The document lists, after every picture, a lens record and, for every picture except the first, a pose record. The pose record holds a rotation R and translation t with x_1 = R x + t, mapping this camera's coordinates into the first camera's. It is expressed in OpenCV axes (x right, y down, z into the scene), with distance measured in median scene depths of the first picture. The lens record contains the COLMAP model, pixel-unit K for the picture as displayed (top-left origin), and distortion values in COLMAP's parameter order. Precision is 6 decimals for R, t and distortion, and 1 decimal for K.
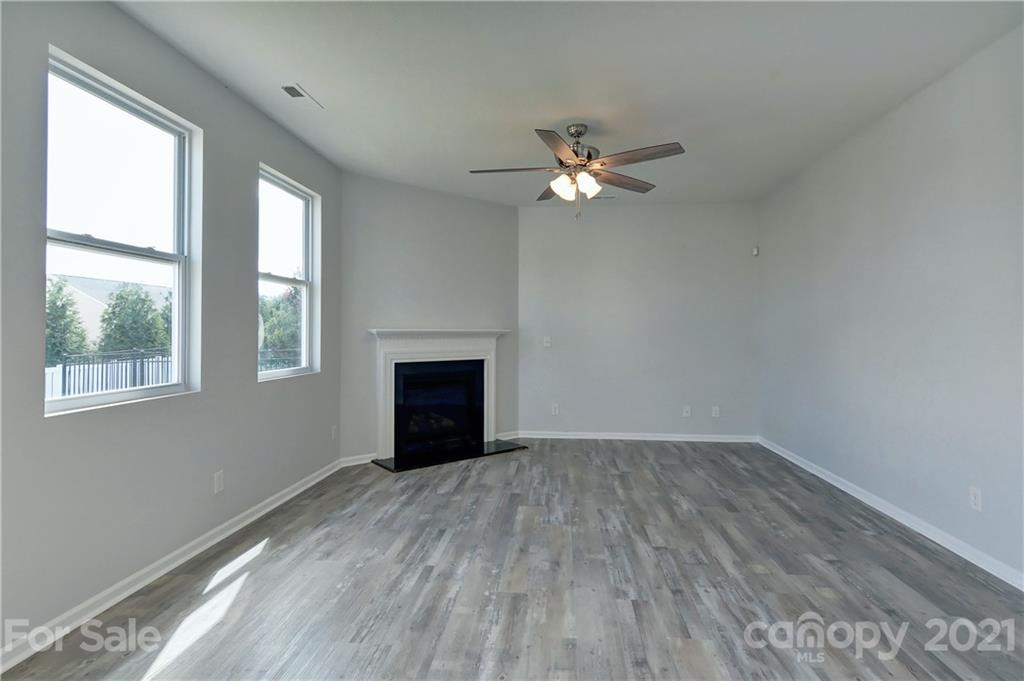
lens RADIAL K [[544.7, 0, 471.2], [0, 544.7, 331.5], [0, 0, 1]] dist [0.002121, -0.005111]
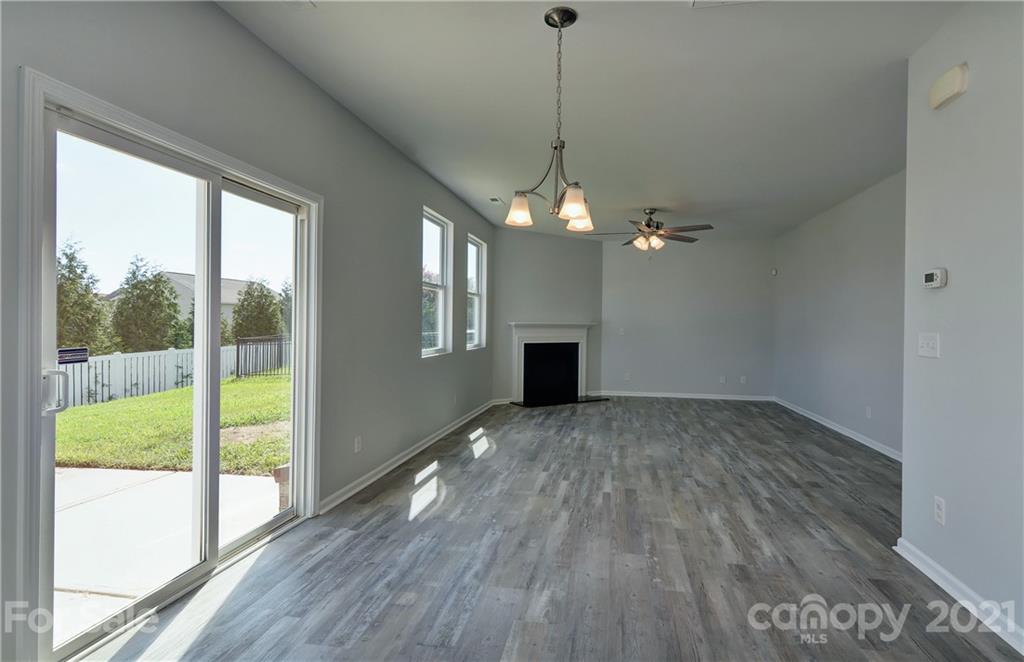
lens RADIAL K [[529.1, 0, 410.6], [0, 529.1, 326.3], [0, 0, 1]] dist [0.003008, 0.000313]
pose [[0.980110, 0.011415, -0.198124, -0.165067], [-0.010112, 0.999920, 0.007586, -0.001245], [0.198195, -0.005431, 0.980148, -0.625085]]
